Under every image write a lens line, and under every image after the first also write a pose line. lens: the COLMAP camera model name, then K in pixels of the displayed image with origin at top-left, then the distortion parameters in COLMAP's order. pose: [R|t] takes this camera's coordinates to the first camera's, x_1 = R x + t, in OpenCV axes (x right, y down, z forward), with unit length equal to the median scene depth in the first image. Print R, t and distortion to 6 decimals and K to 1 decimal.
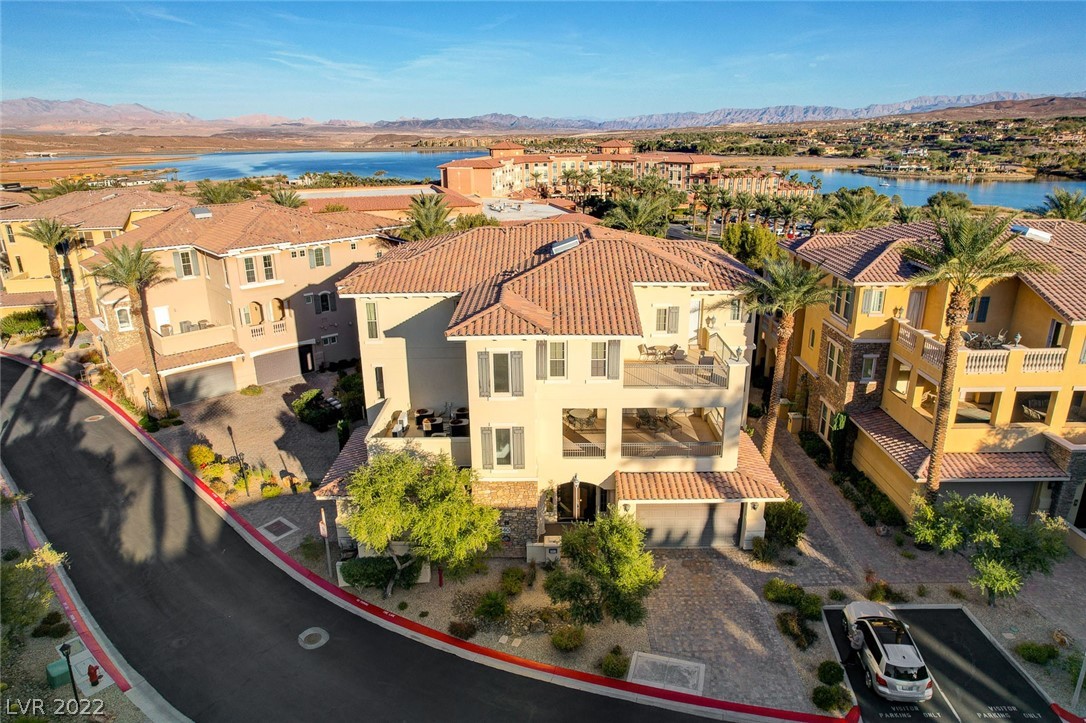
lens RADIAL K [[694.4, 0, 543.0], [0, 694.4, 361.5], [0, 0, 1]] dist [-0.082662, 0.074301]
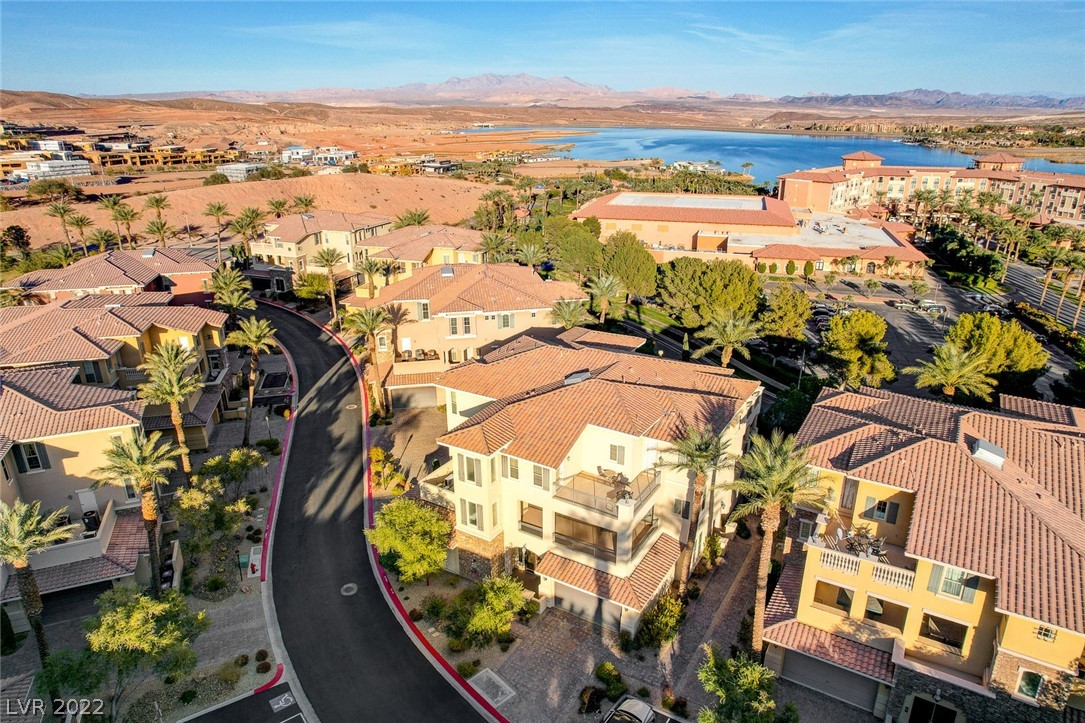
lens RADIAL K [[693.7, 0, 542.5], [0, 693.7, 361.5], [0, 0, 1]] dist [-0.082662, 0.074301]
pose [[0.856227, 0.185547, -0.482129, 0.607004], [-0.168608, 0.982537, 0.078692, -0.288101], [0.488311, 0.013913, 0.872559, -0.222393]]
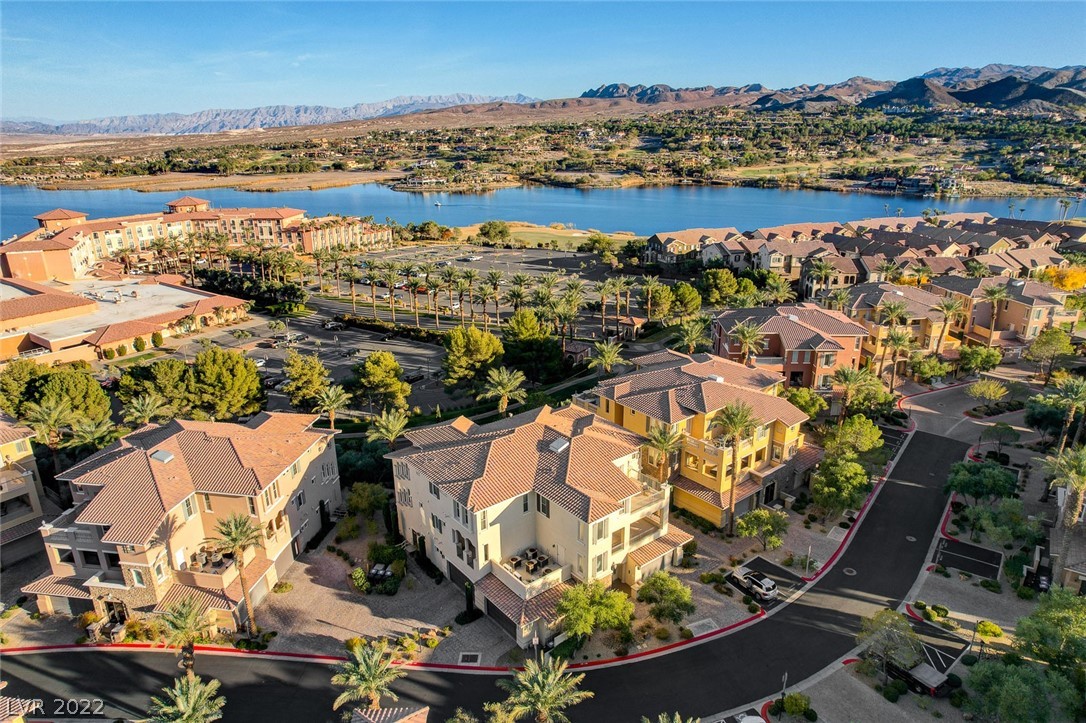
lens RADIAL K [[694.4, 0, 543.0], [0, 694.4, 361.5], [0, 0, 1]] dist [-0.082662, 0.074301]
pose [[0.781049, -0.205352, 0.589739, -1.012595], [0.204322, 0.976441, 0.069402, -0.507367], [-0.590097, 0.066290, 0.804606, -0.464194]]
